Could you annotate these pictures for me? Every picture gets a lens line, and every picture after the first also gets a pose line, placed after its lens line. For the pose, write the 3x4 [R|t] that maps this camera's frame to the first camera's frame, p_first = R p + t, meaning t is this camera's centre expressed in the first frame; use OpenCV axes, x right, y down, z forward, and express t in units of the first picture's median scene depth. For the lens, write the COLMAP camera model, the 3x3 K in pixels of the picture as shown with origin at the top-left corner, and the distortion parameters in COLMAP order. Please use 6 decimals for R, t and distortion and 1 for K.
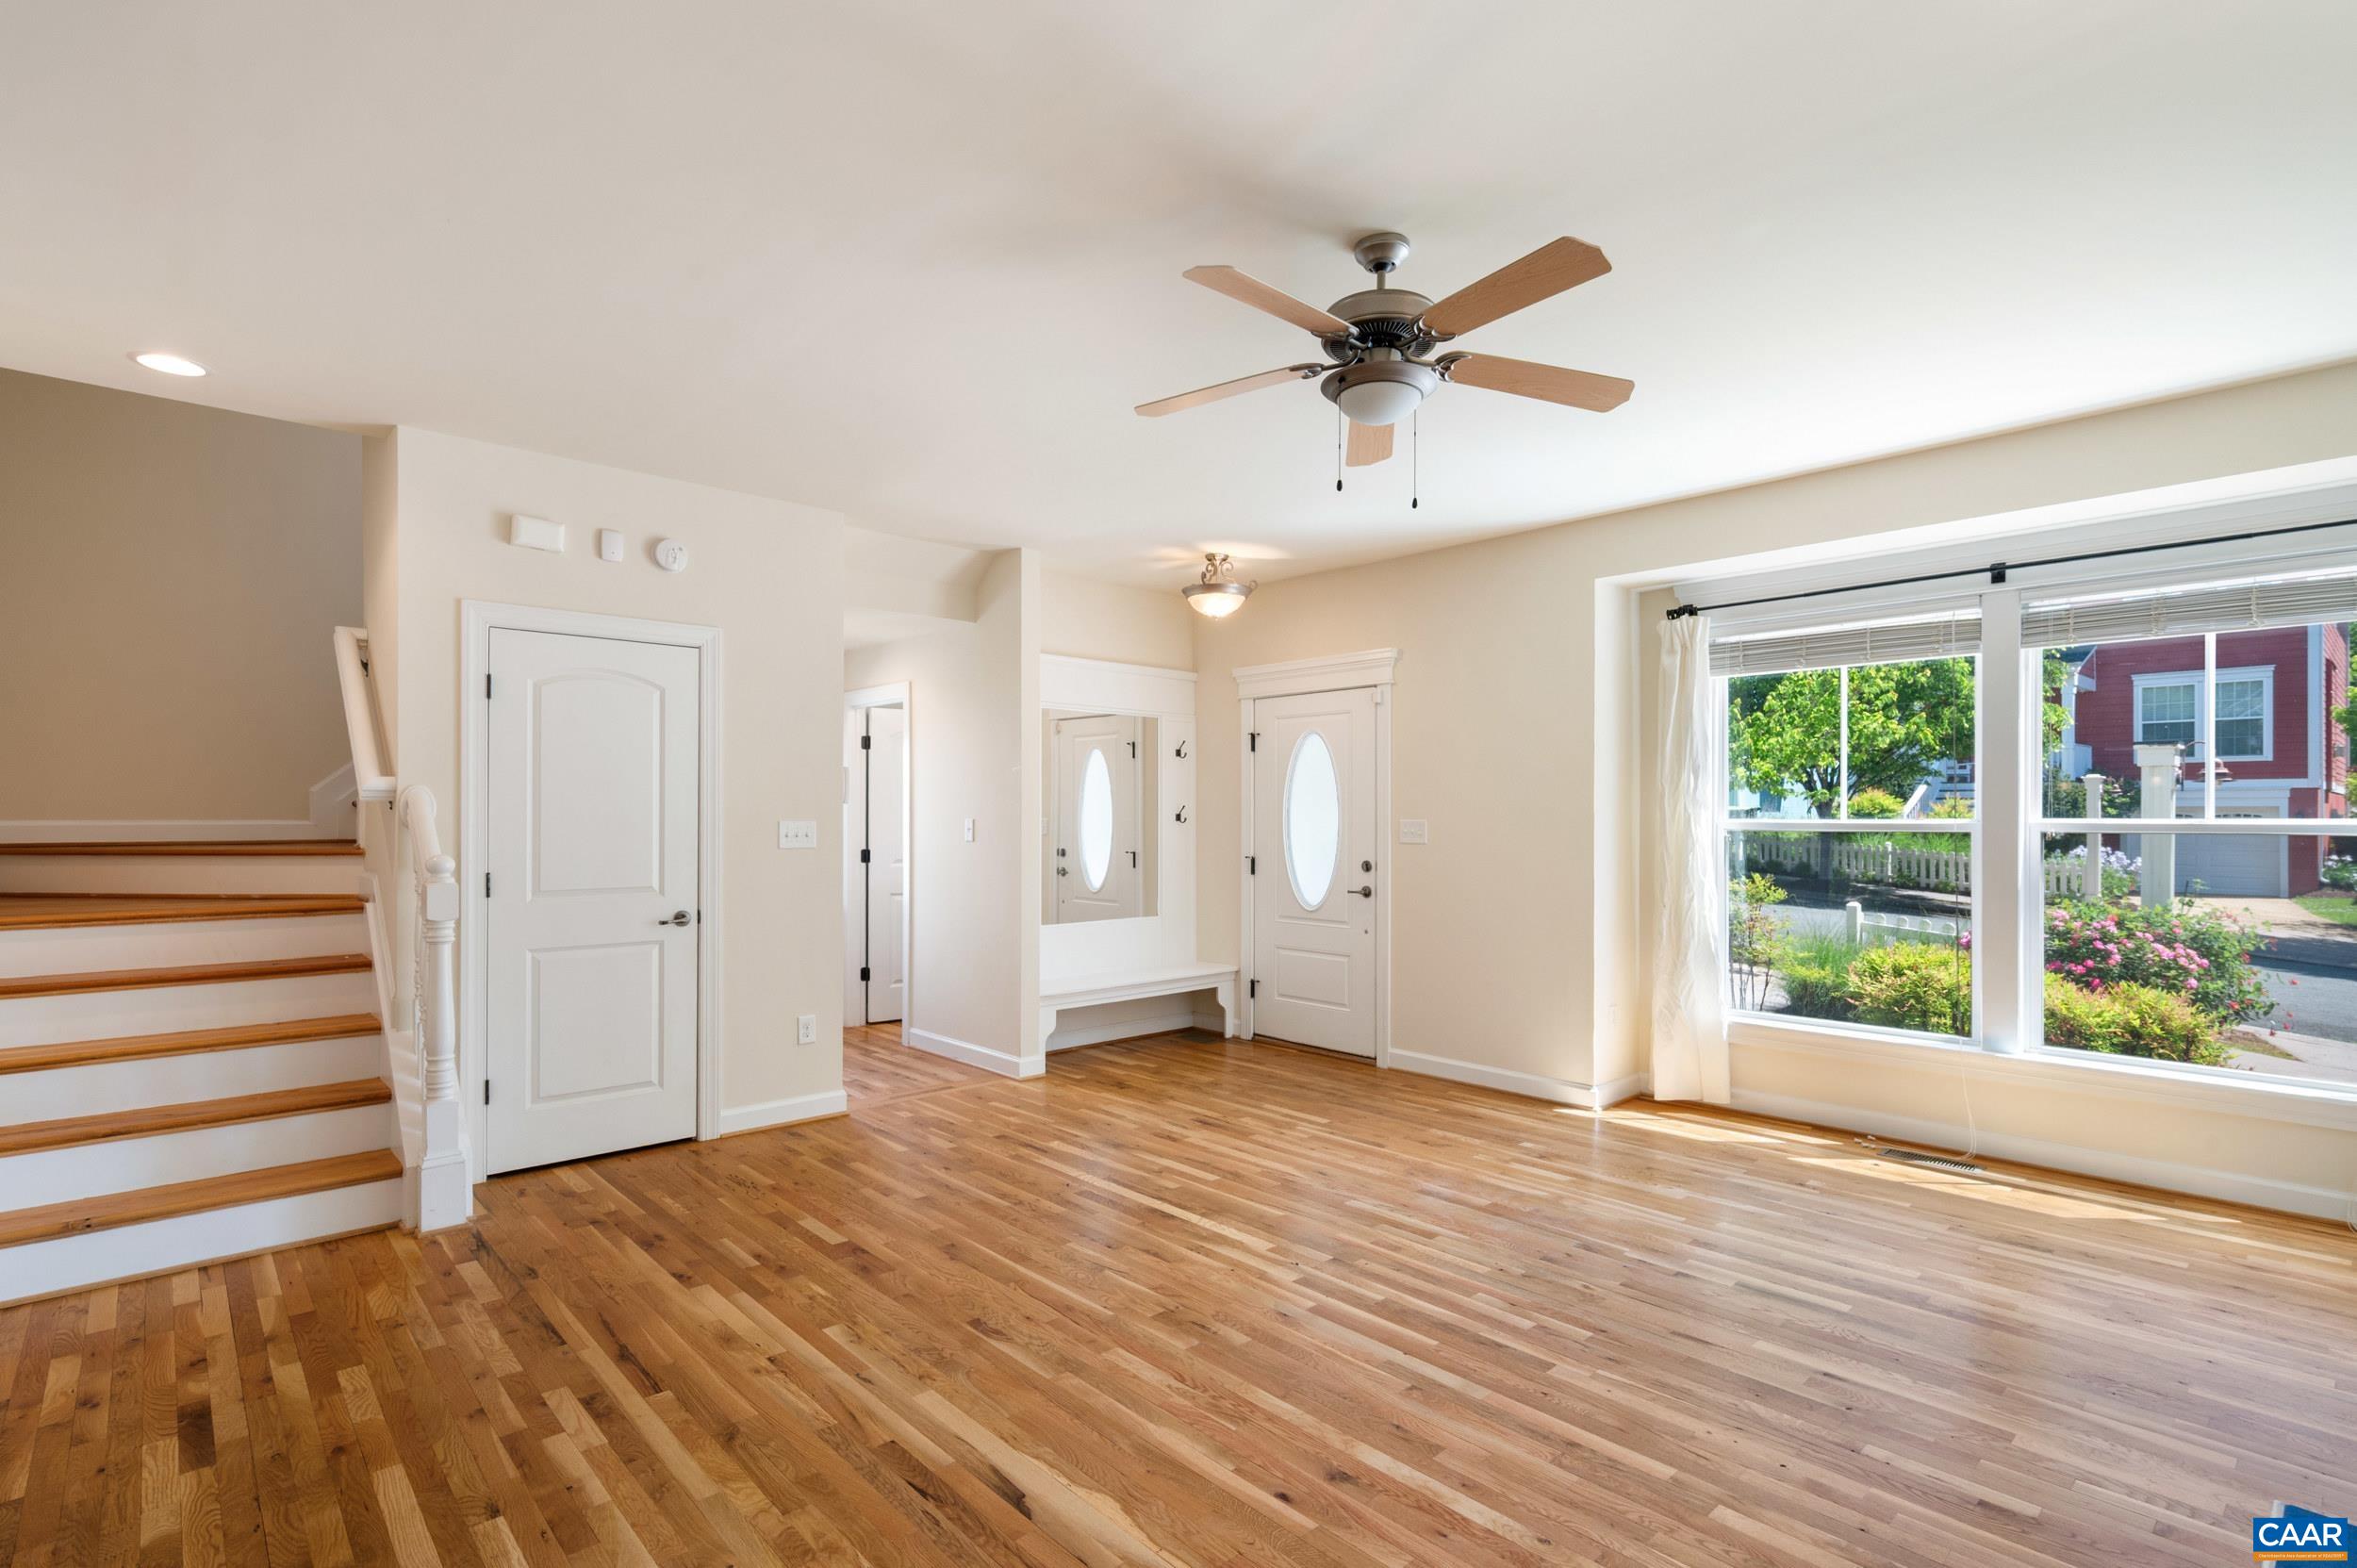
lens RADIAL K [[1114.7, 0, 1171.6], [0, 1114.7, 809.6], [0, 0, 1]] dist [0.000846, 0.000075]
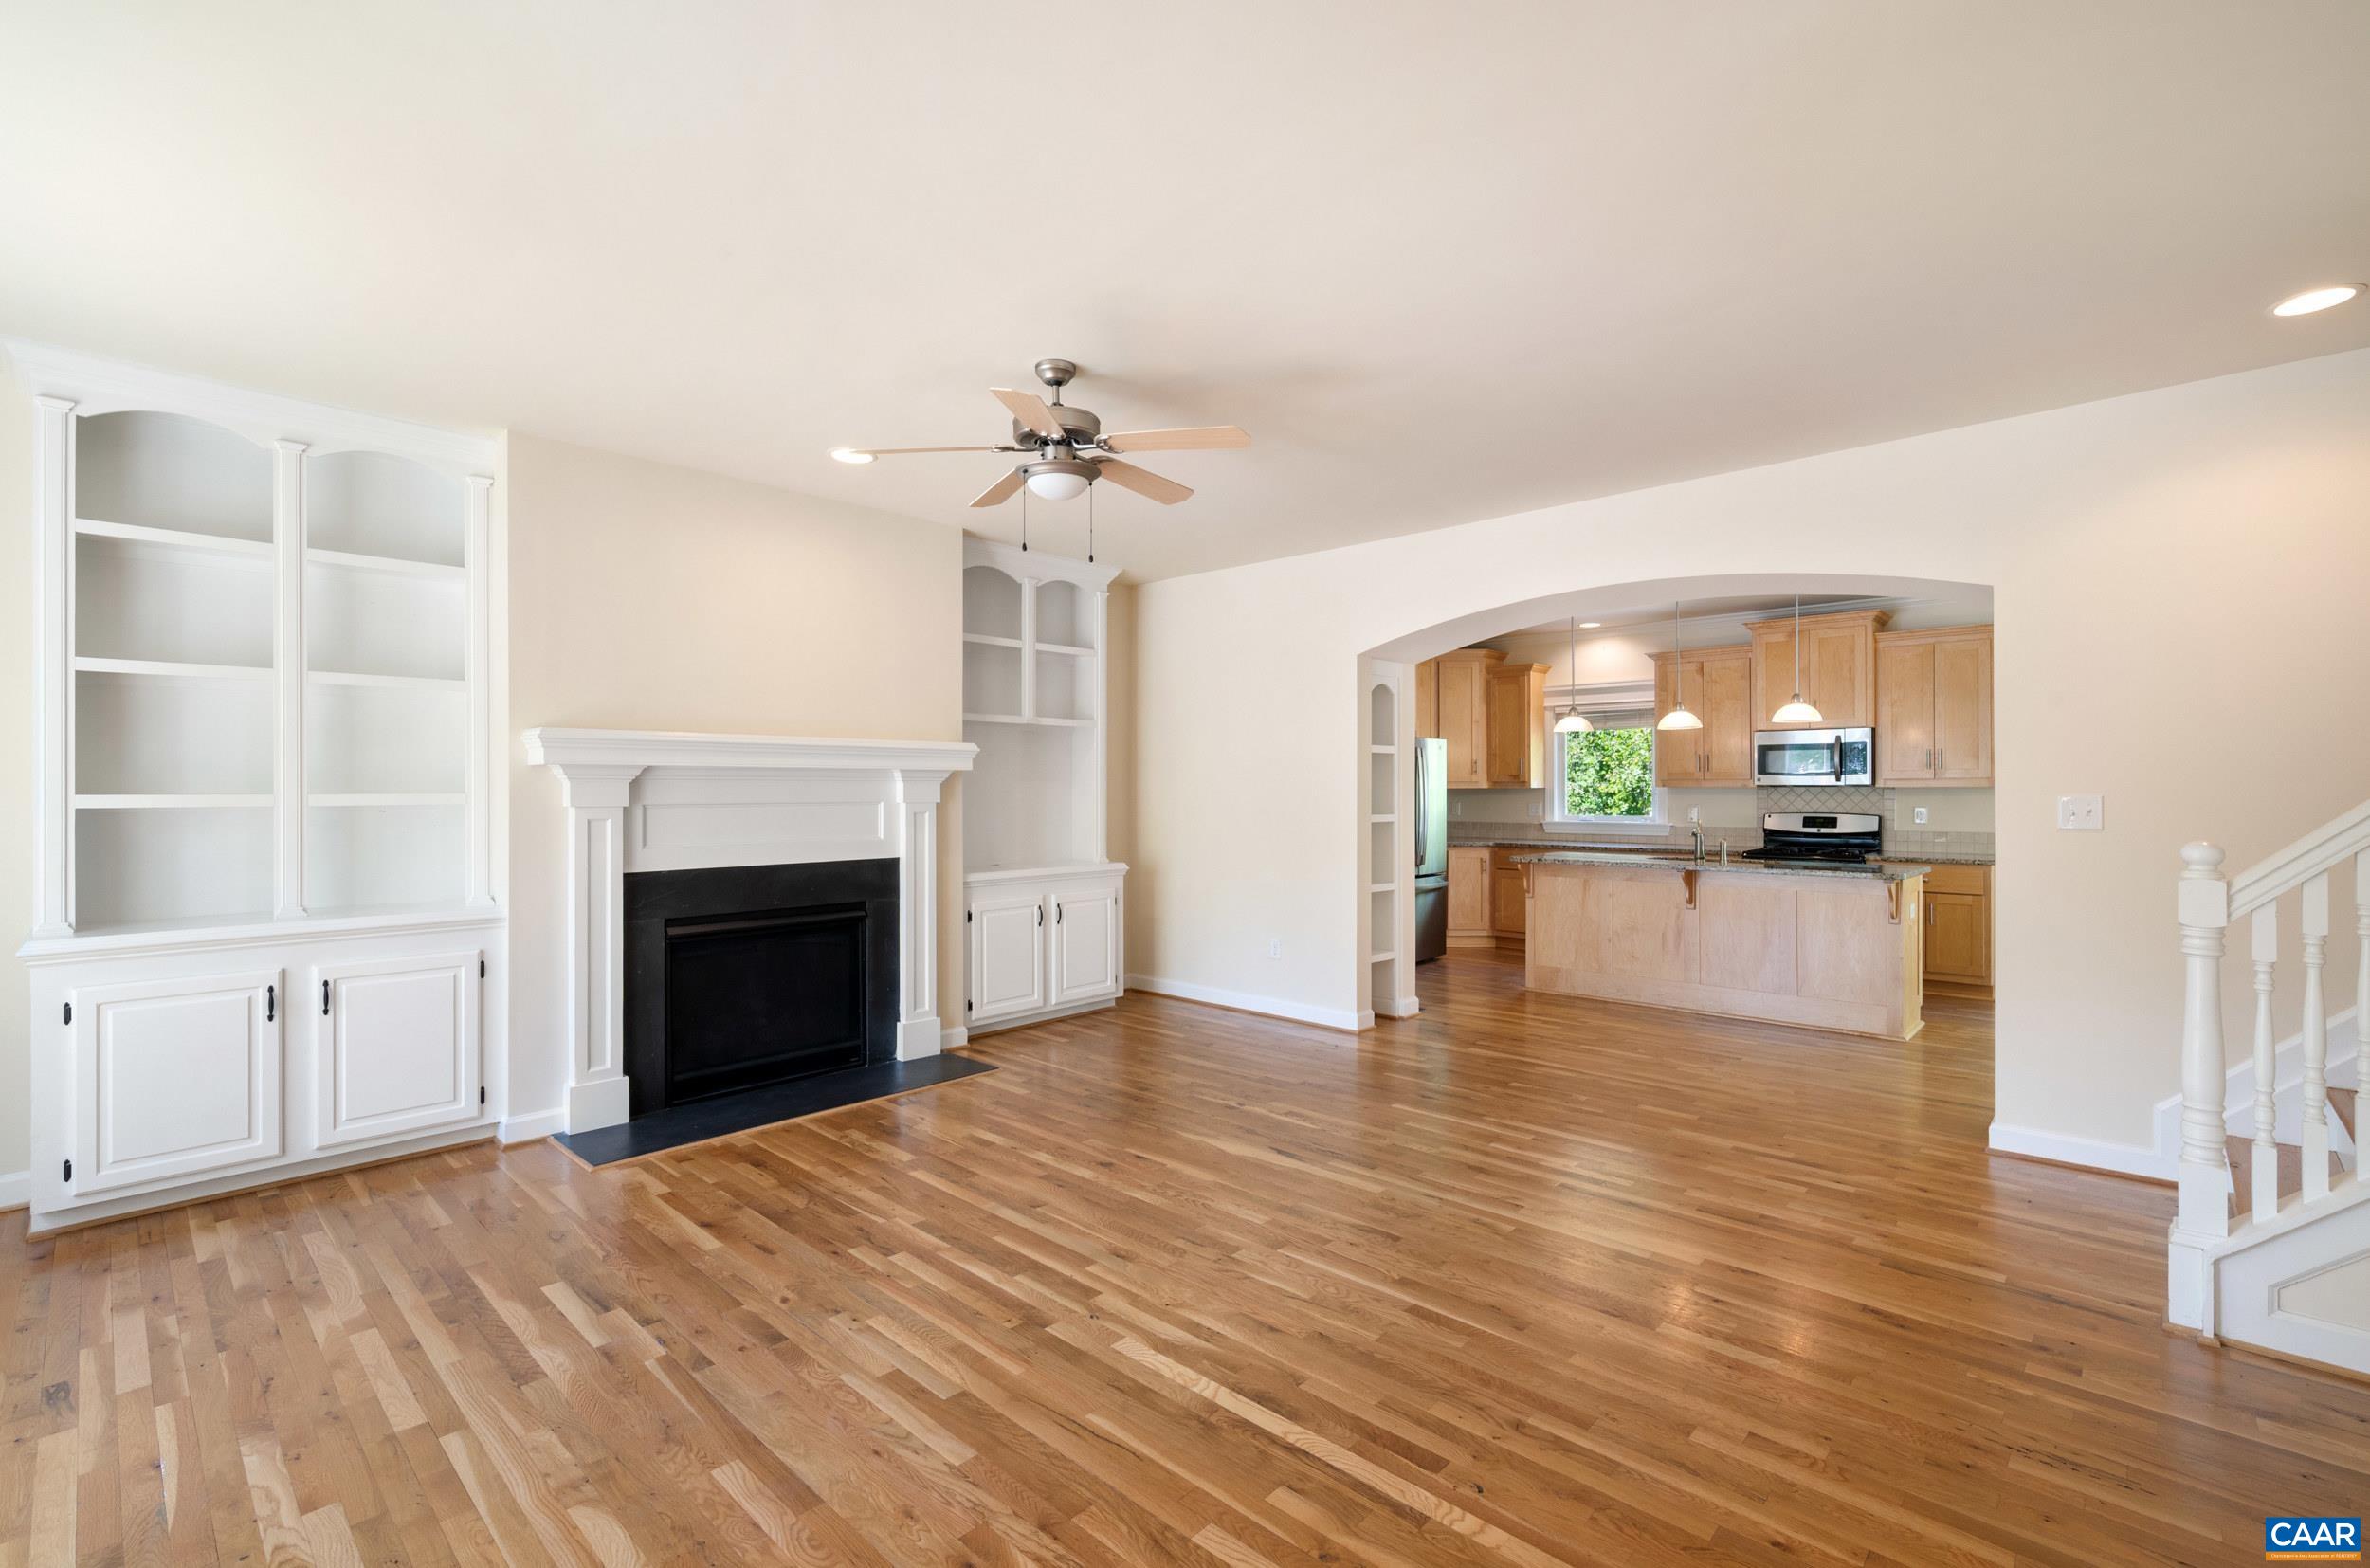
lens RADIAL K [[1038.7, 0, 1192.0], [0, 1038.7, 782.6], [0, 0, 1]] dist [-0.000473, 0.000049]
pose [[-0.996777, -0.000606, -0.080225, 0.076542], [0.000341, 0.999930, -0.011801, 0.006589], [0.080226, -0.011790, -0.996707, 1.373166]]
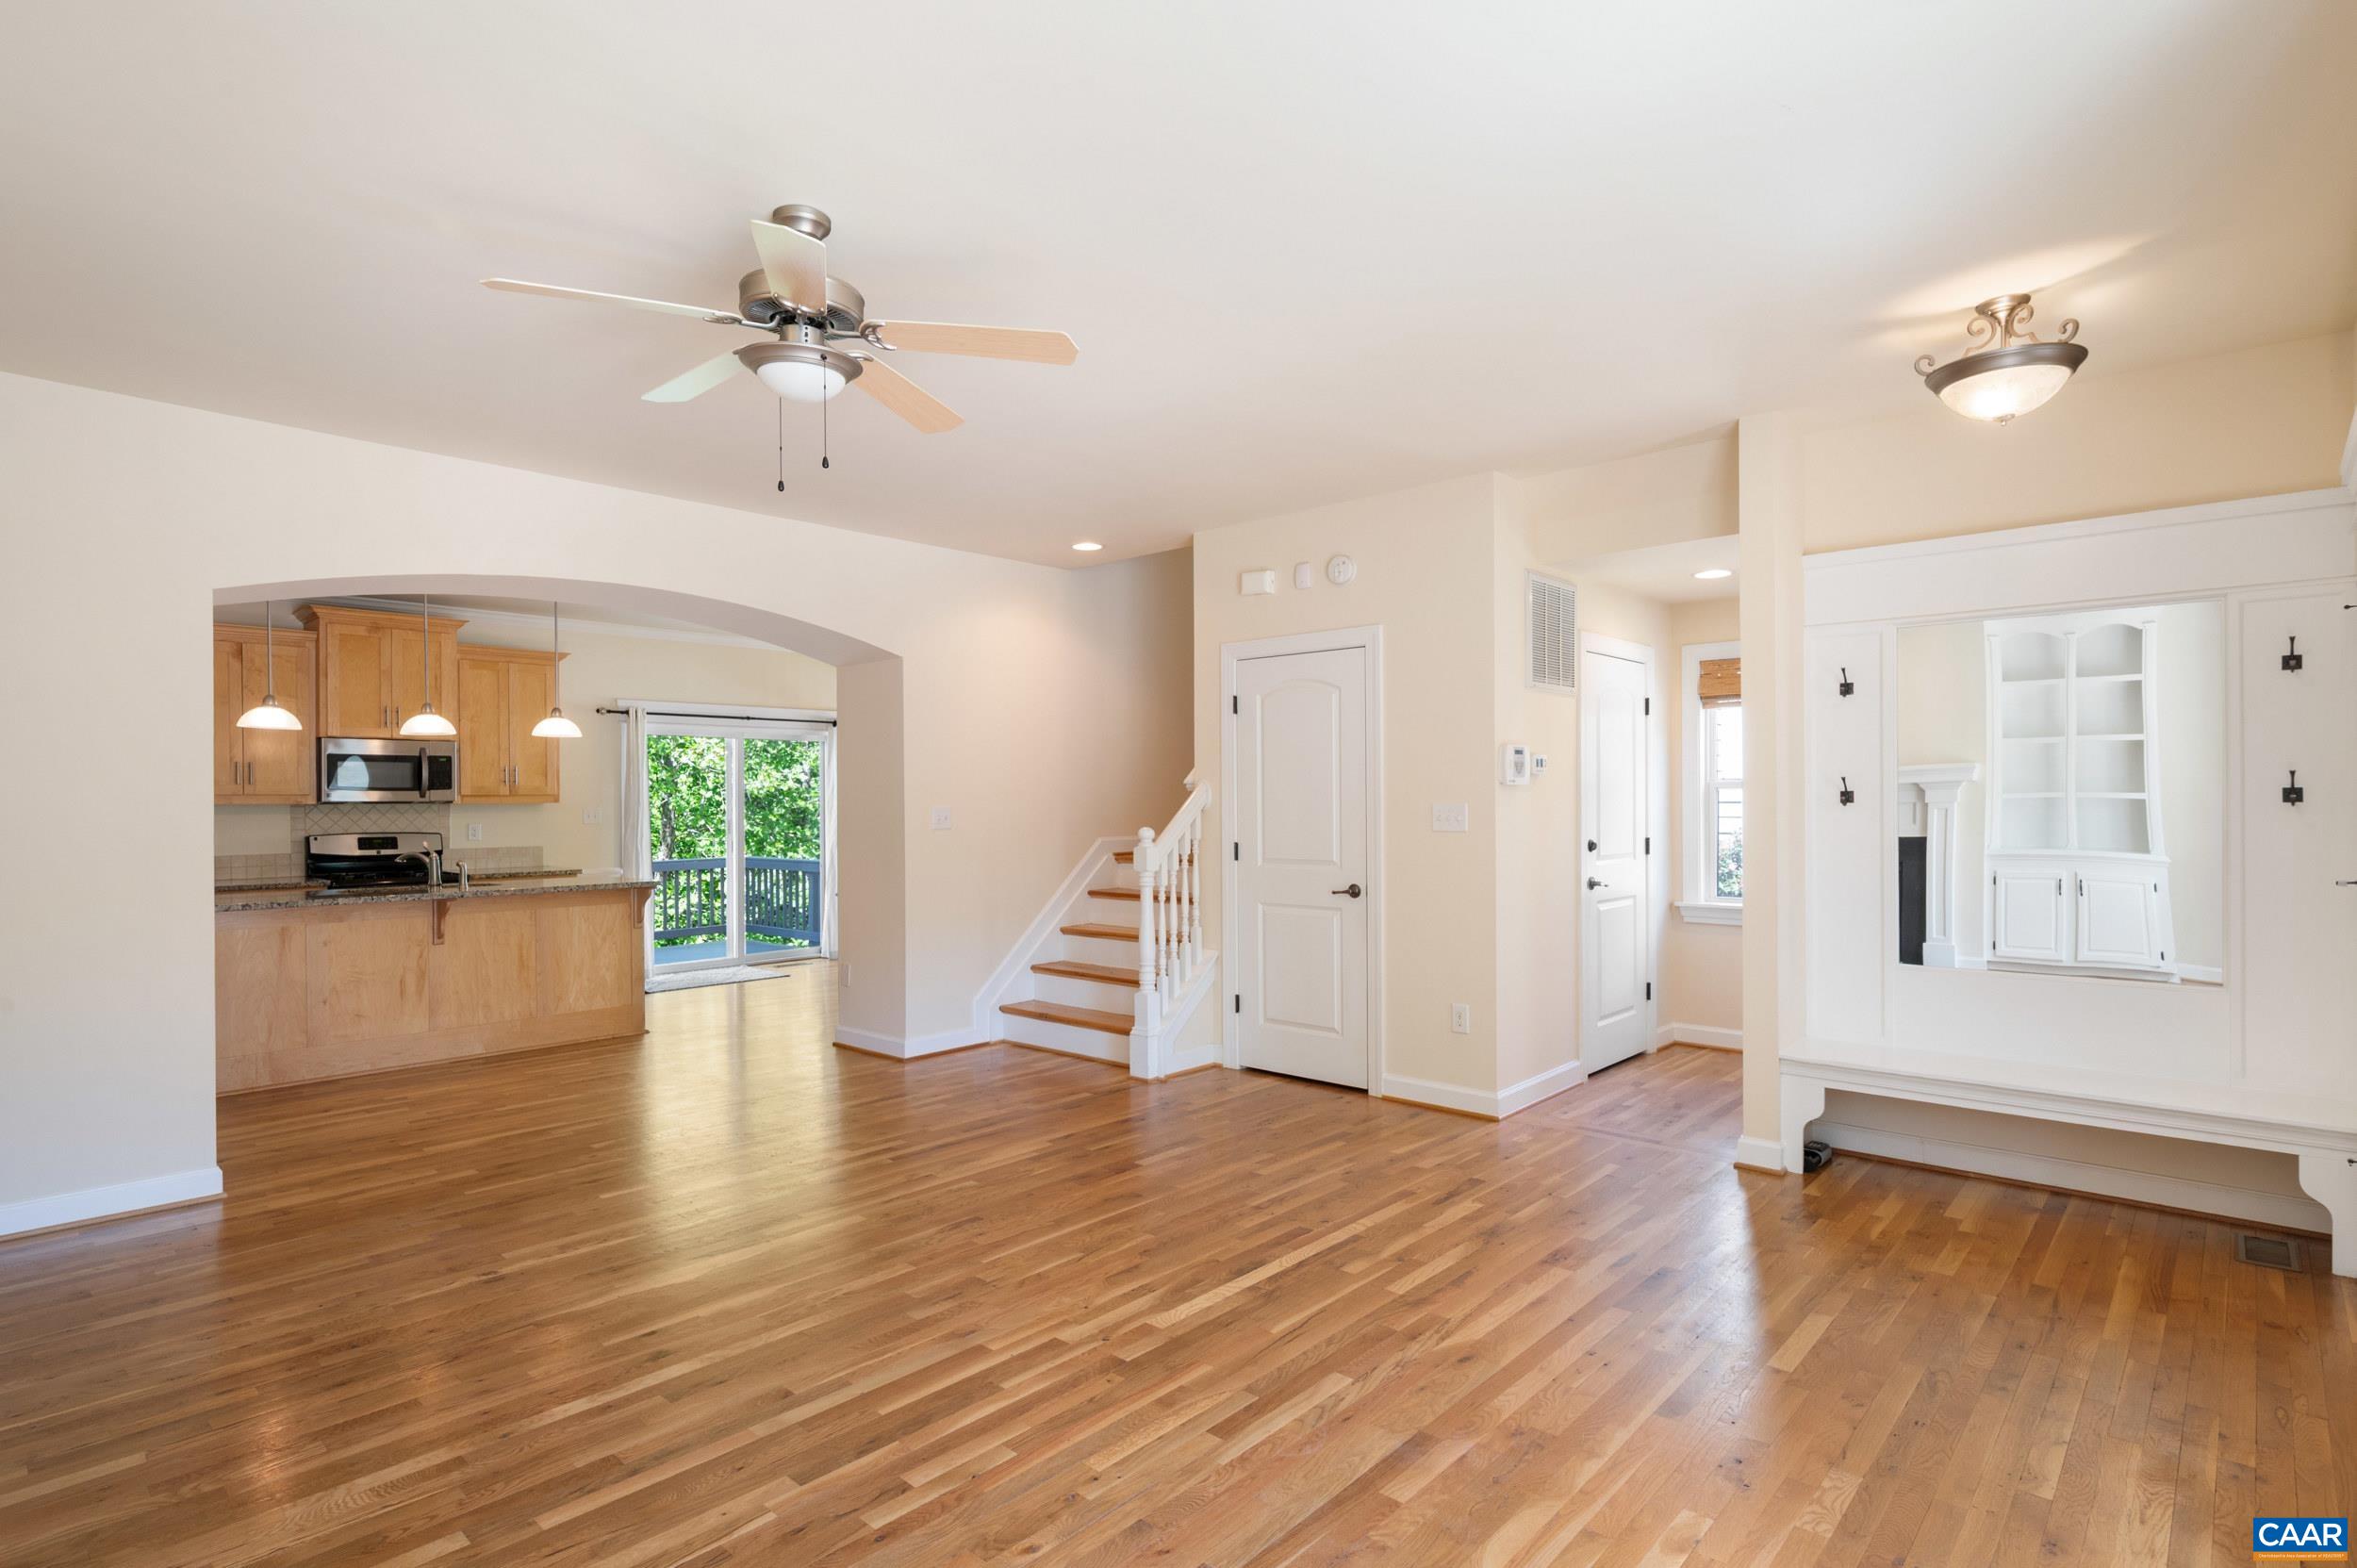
lens RADIAL K [[1183.7, 0, 1179.1], [0, 1183.7, 811.5], [0, 0, 1]] dist [-0.000171, -0.000274]
pose [[0.090445, 0.005774, -0.995885, 0.753260], [0.012591, 0.999897, 0.006941, 0.008337], [0.995822, -0.013167, 0.090363, 0.746942]]
